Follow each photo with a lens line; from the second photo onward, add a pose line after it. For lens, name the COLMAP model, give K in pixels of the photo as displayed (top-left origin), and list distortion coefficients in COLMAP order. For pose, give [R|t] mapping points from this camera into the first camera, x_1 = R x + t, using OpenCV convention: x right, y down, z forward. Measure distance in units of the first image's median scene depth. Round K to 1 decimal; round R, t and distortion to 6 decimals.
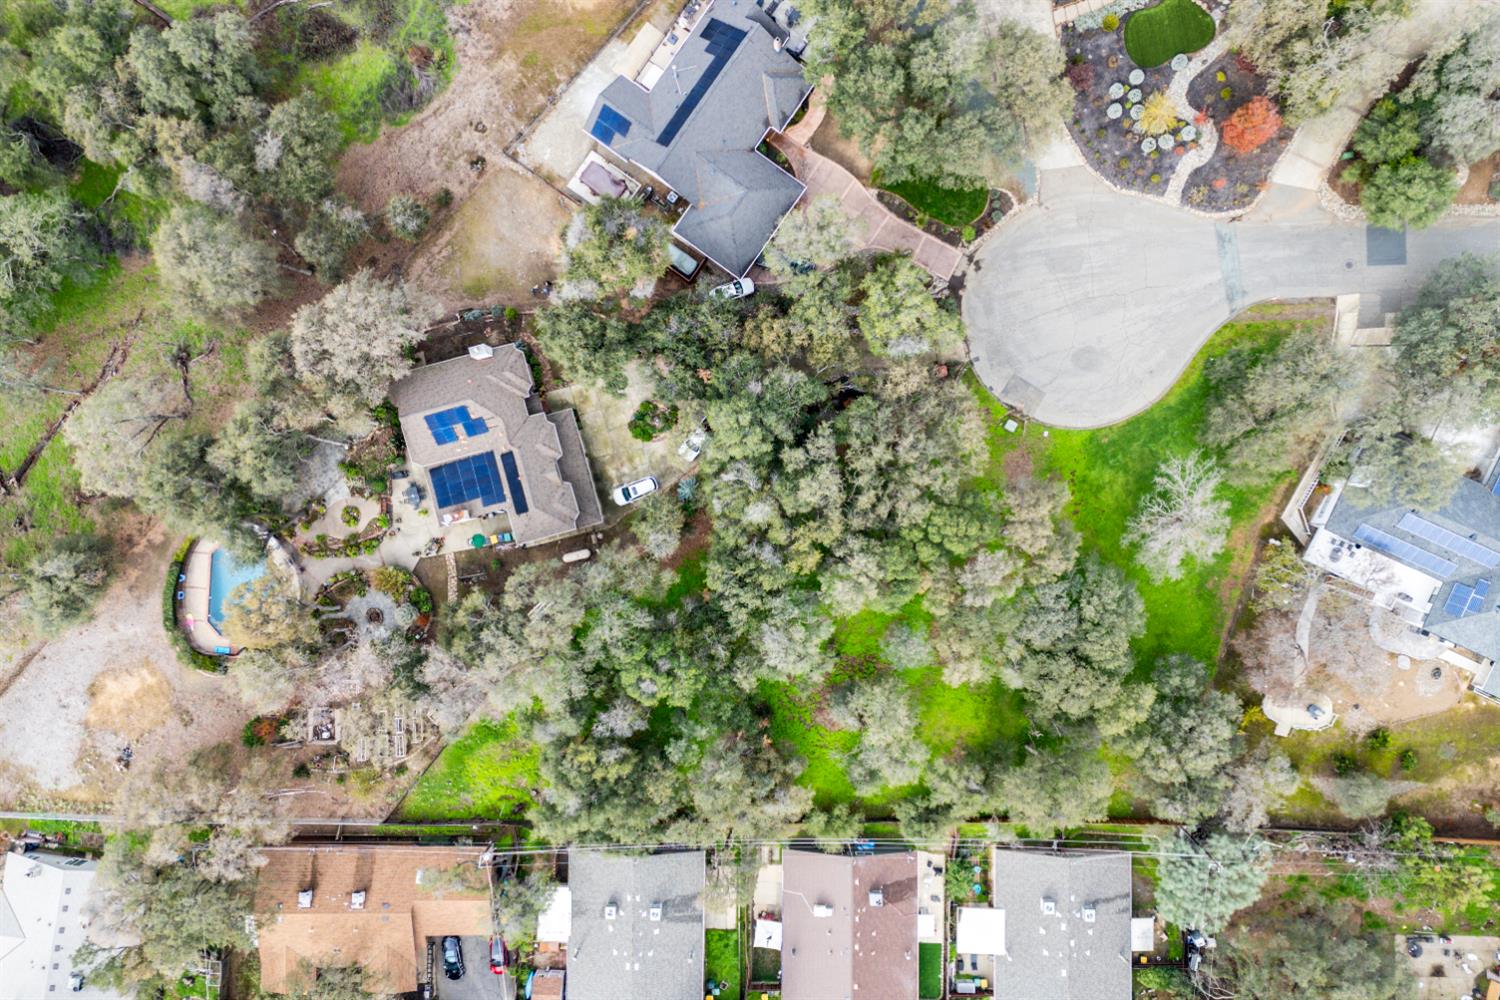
lens RADIAL K [[967.0, 0, 757.1], [0, 967.0, 495.9], [0, 0, 1]] dist [0.044275, -0.011519]
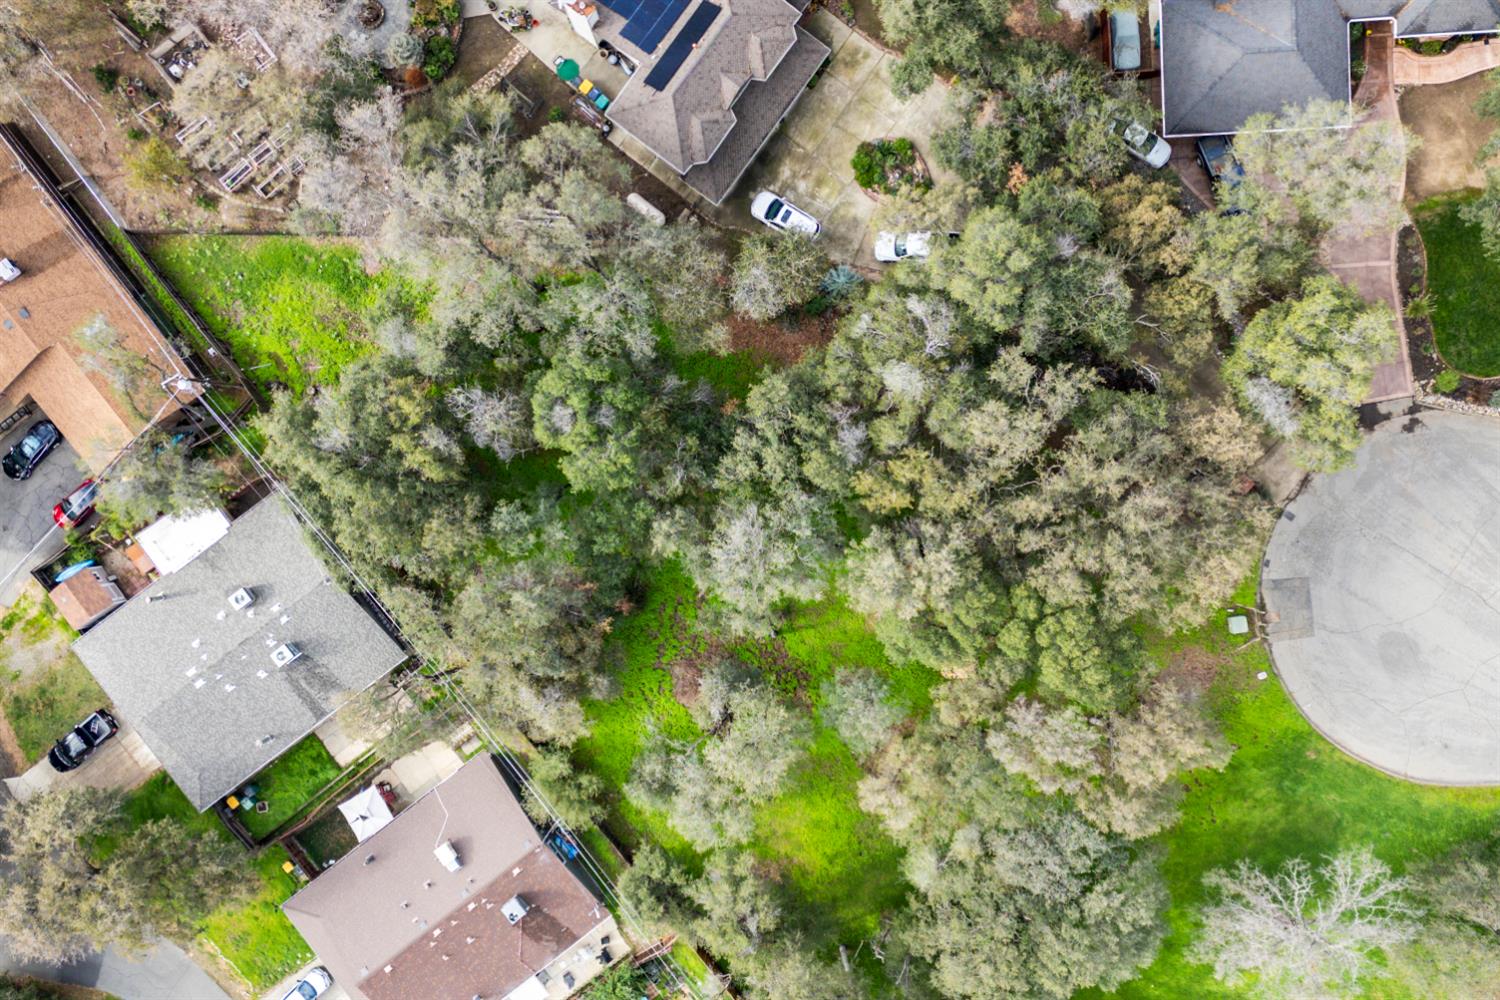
lens RADIAL K [[1113.9, 0, 741.6], [0, 1113.9, 502.8], [0, 0, 1]] dist [0.052706, -0.031244]
pose [[0.615794, 0.787625, 0.021087, -0.014081], [-0.787906, 0.615542, 0.017638, 0.122376], [0.000912, -0.027475, 0.999622, 0.279118]]
